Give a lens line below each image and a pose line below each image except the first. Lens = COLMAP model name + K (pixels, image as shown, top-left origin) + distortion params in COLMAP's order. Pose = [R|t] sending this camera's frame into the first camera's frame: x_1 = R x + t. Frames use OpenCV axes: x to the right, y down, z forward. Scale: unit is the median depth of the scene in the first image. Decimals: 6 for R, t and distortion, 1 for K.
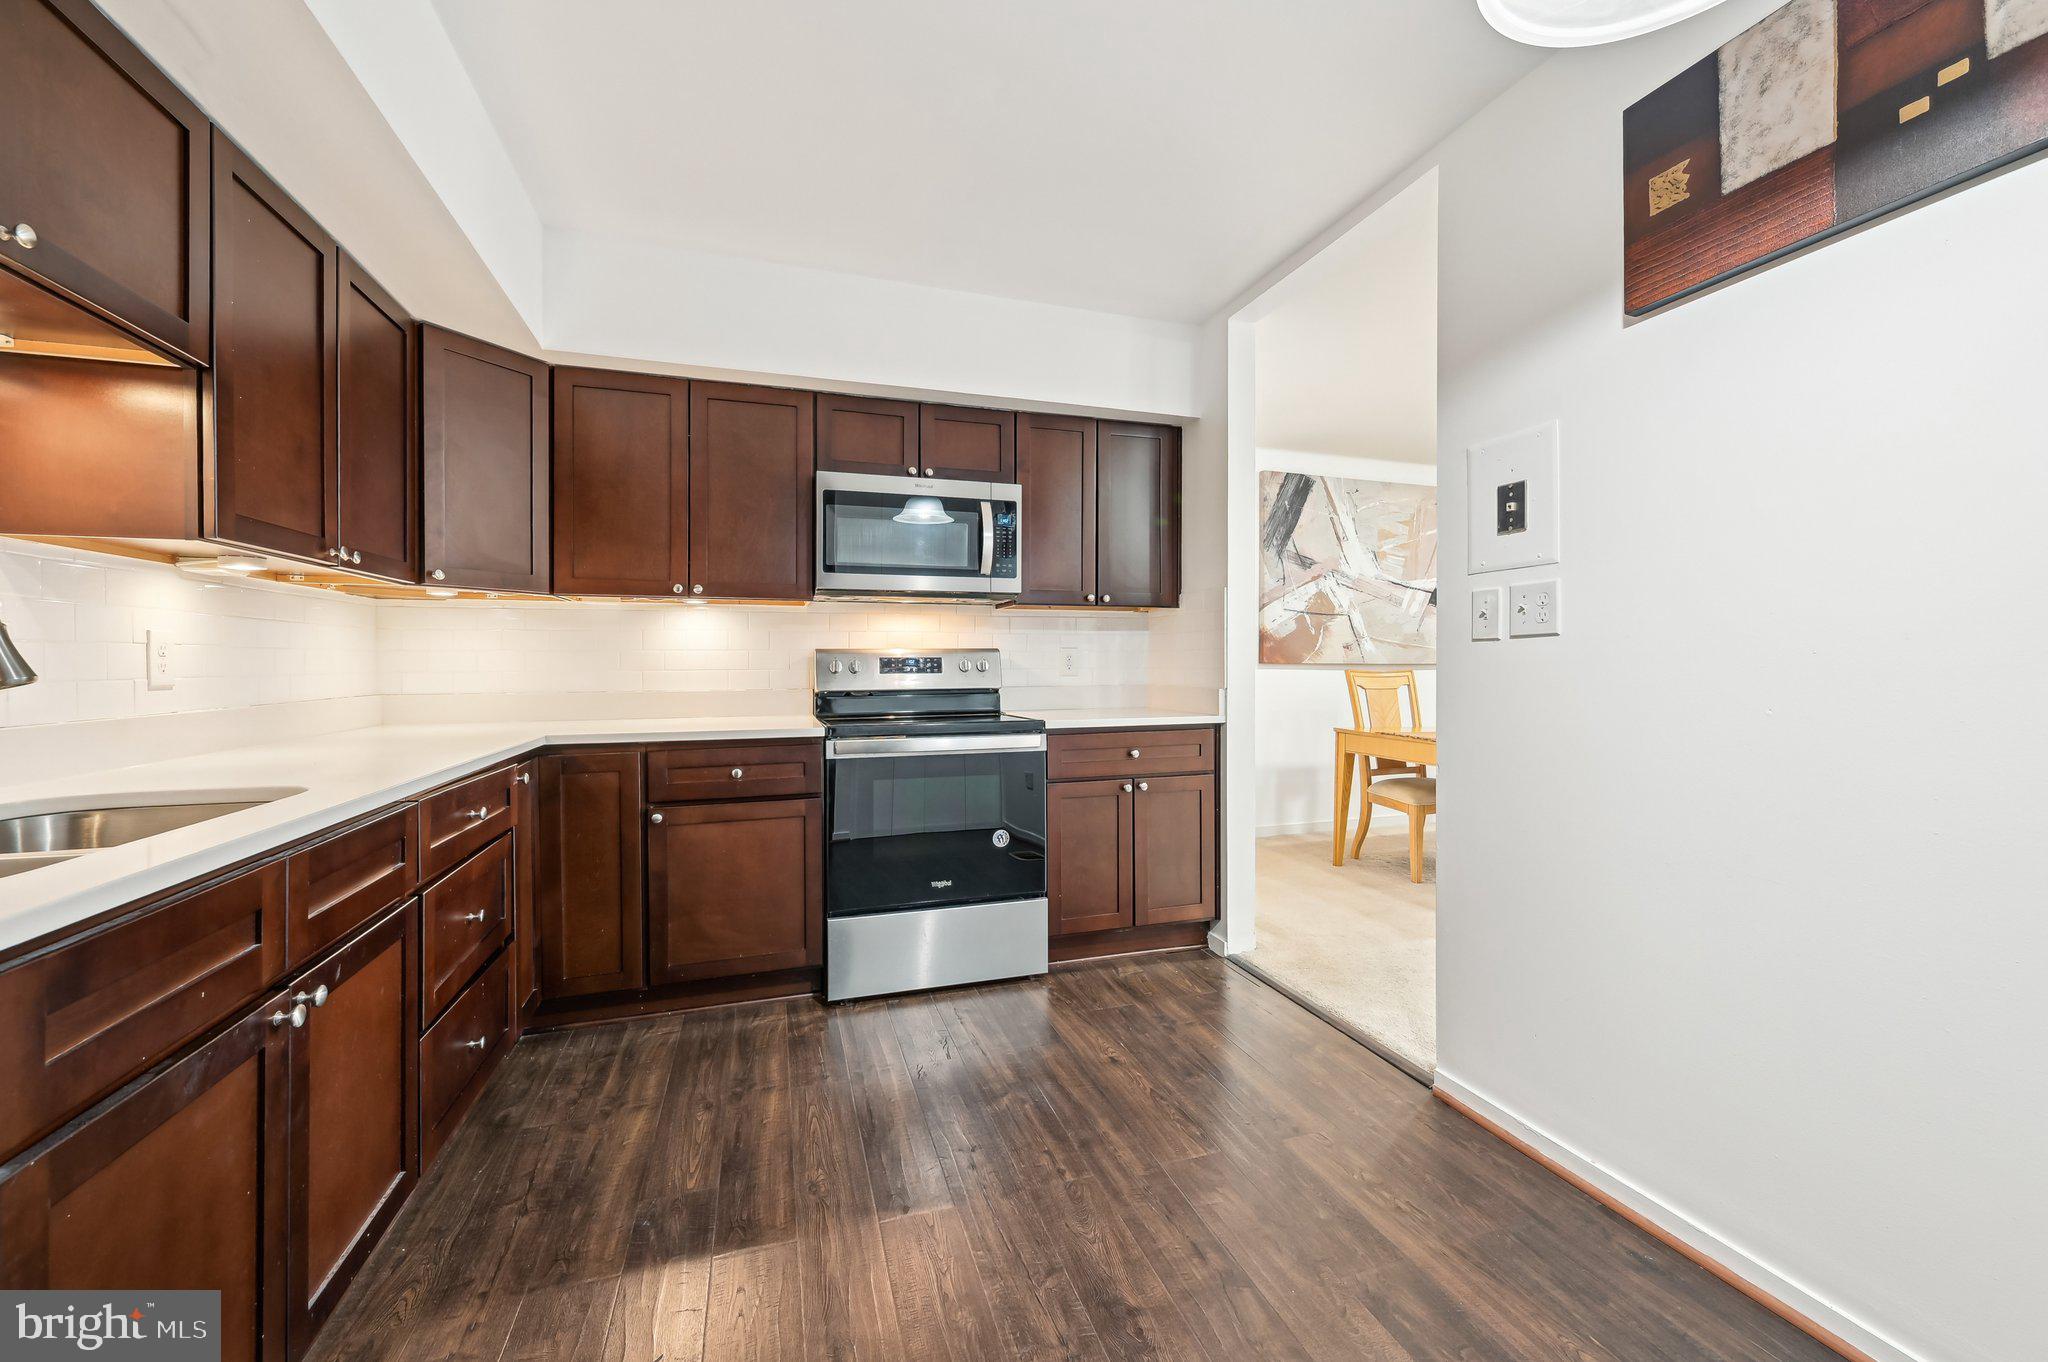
lens RADIAL K [[811.6, 0, 1035.9], [0, 811.6, 668.1], [0, 0, 1]] dist [-0.003007, 0.001041]
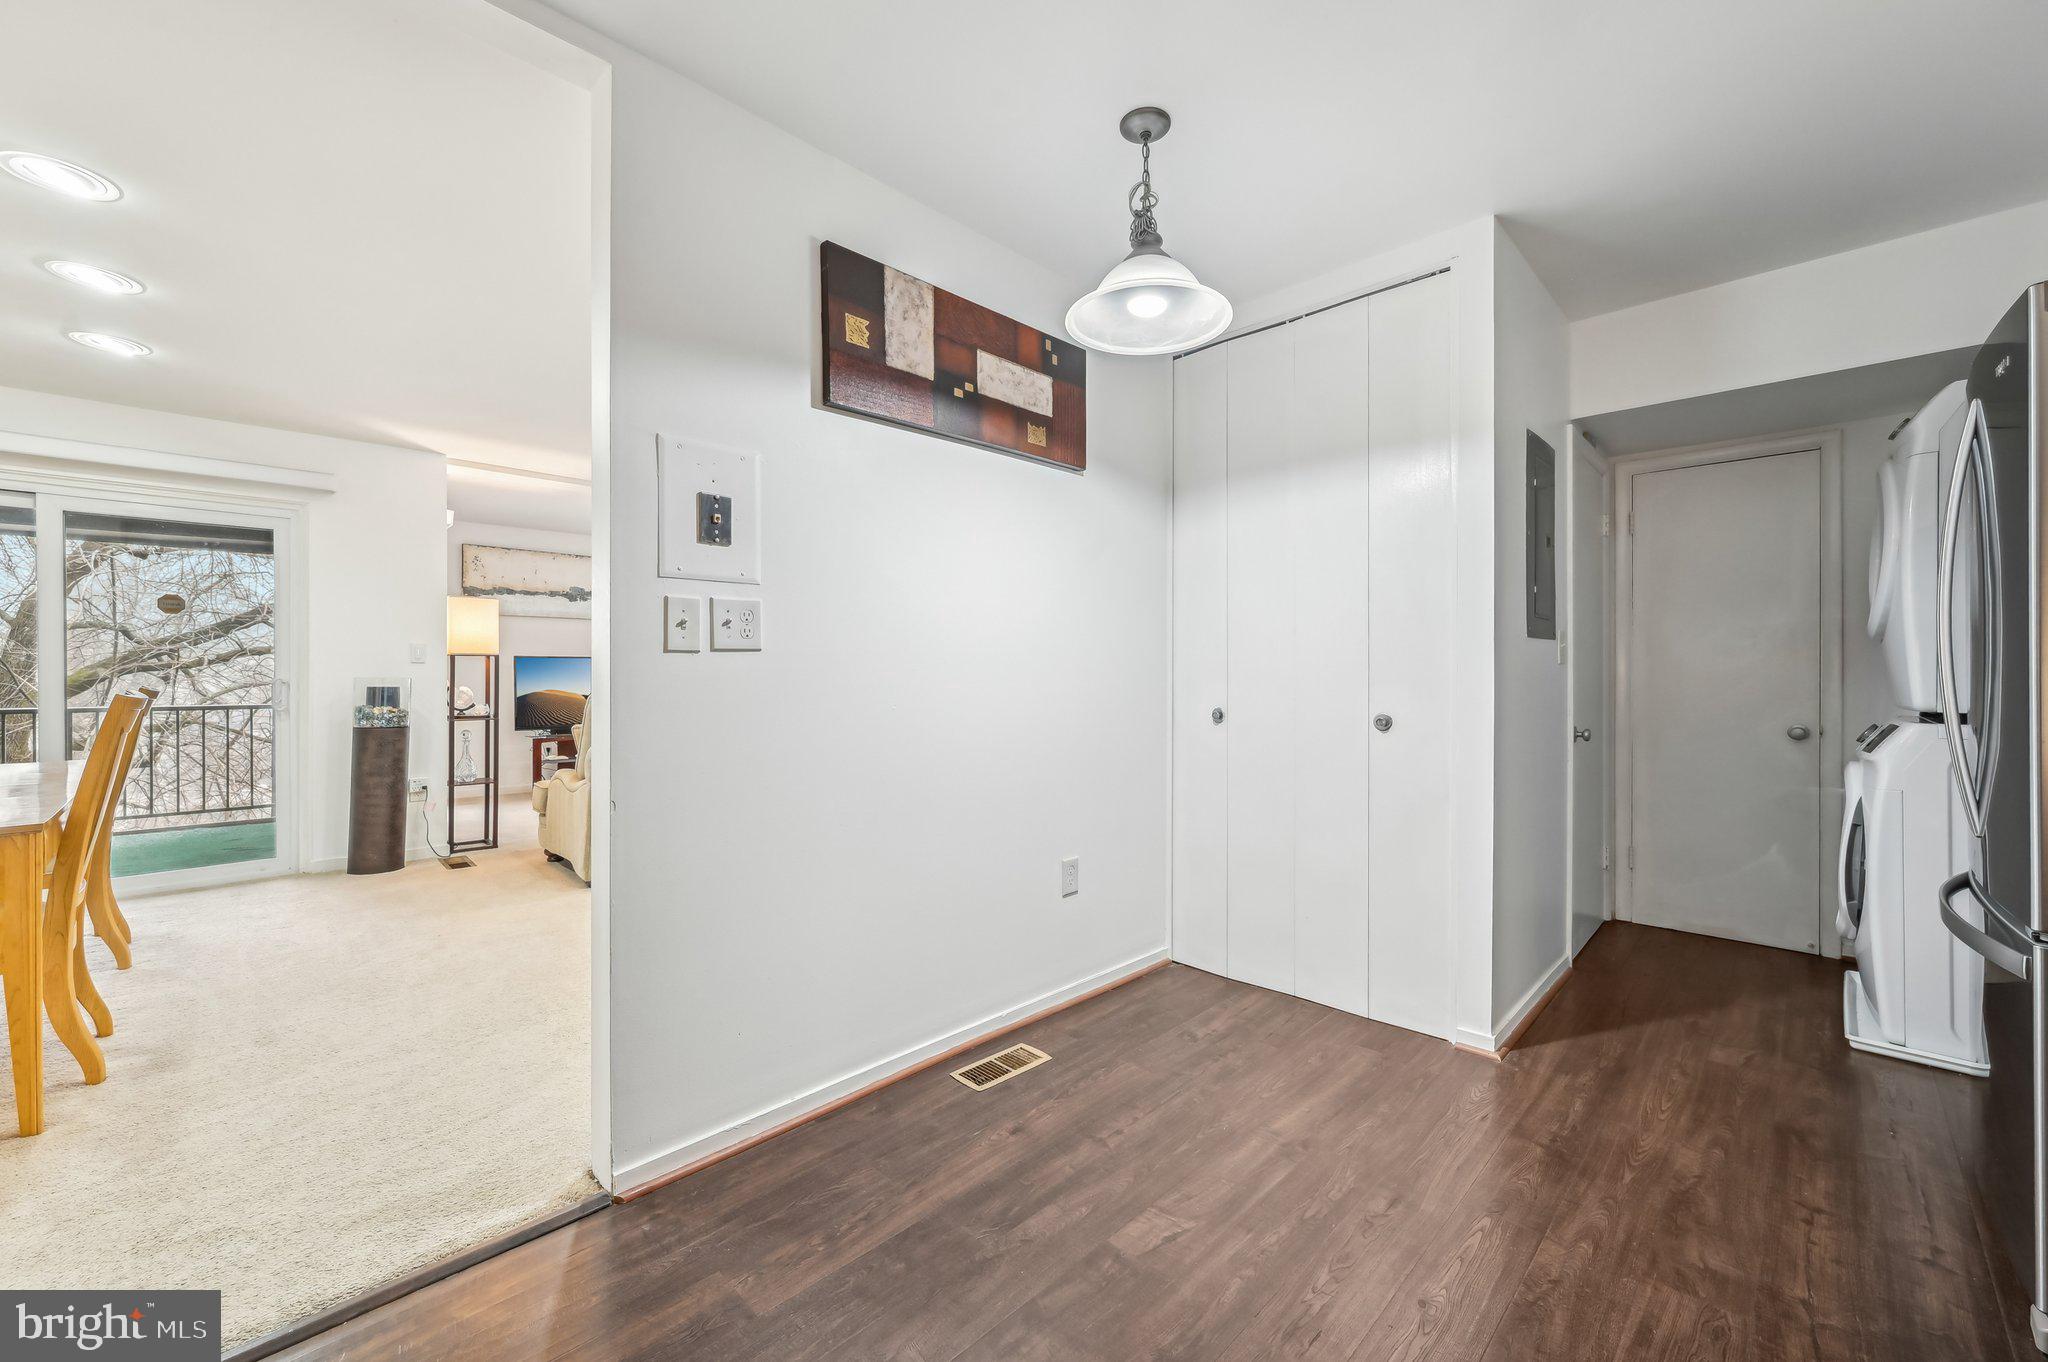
lens RADIAL K [[811.6, 0, 1038.6], [0, 811.6, 676.9], [0, 0, 1]] dist [-0.003007, 0.001041]
pose [[-0.466166, -0.003920, 0.884689, -0.291032], [0.007531, 0.999936, 0.008399, -0.006785], [-0.884665, 0.010578, -0.466107, 0.685252]]
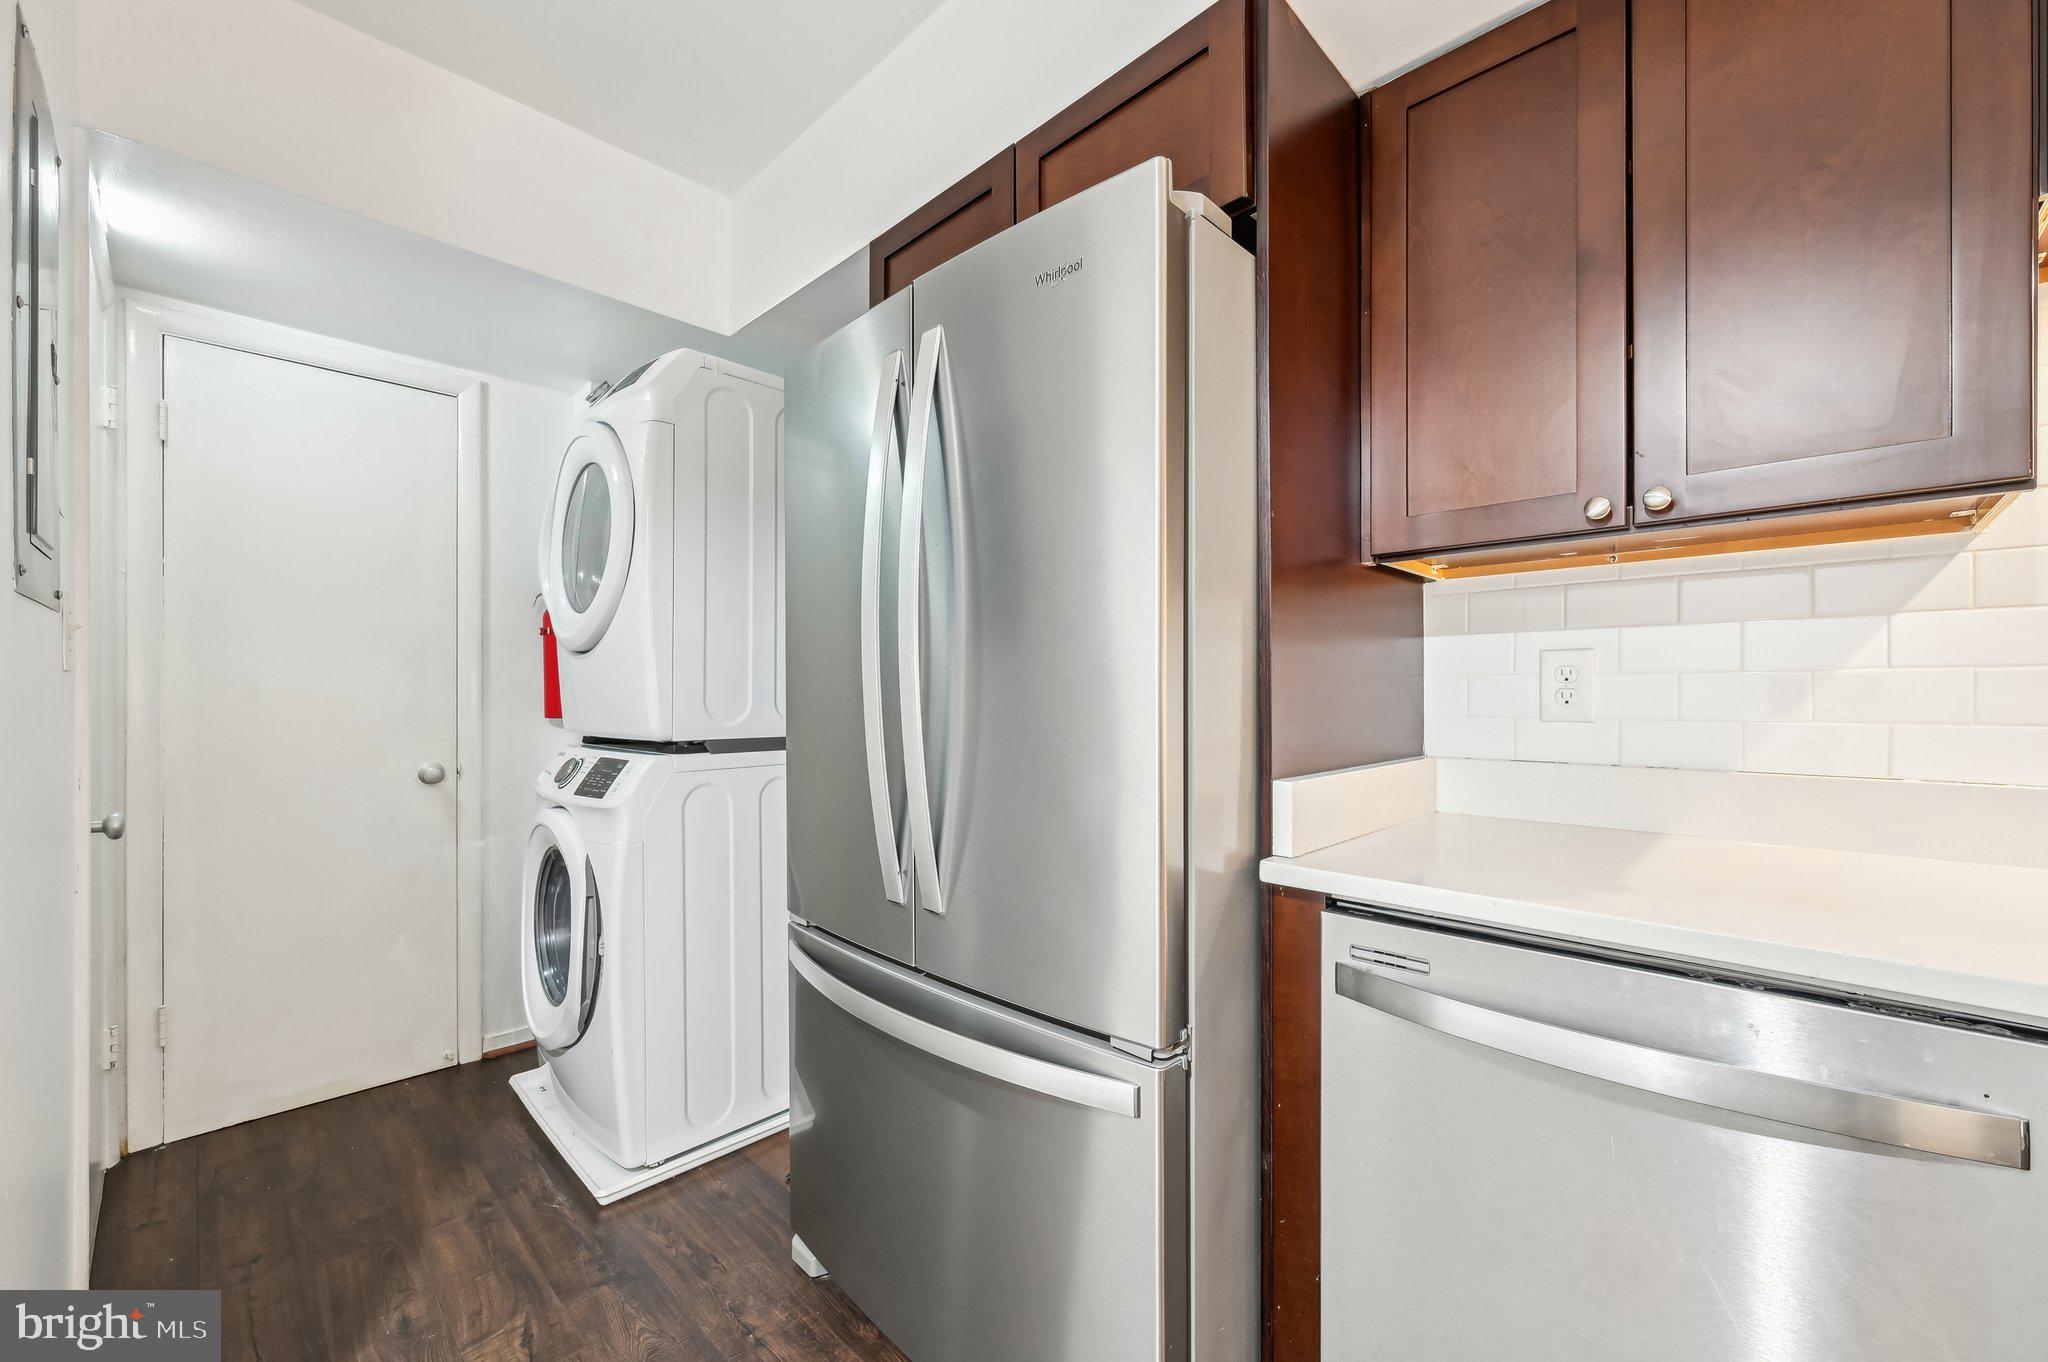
lens RADIAL K [[811.6, 0, 1026.2], [0, 811.6, 689.4], [0, 0, 1]] dist [-0.003007, 0.001041]
pose [[-0.886237, 0.000538, -0.463231, 0.033945], [-0.002183, 0.999983, 0.005338, -0.004307], [0.463226, 0.005741, -0.886222, 0.270151]]
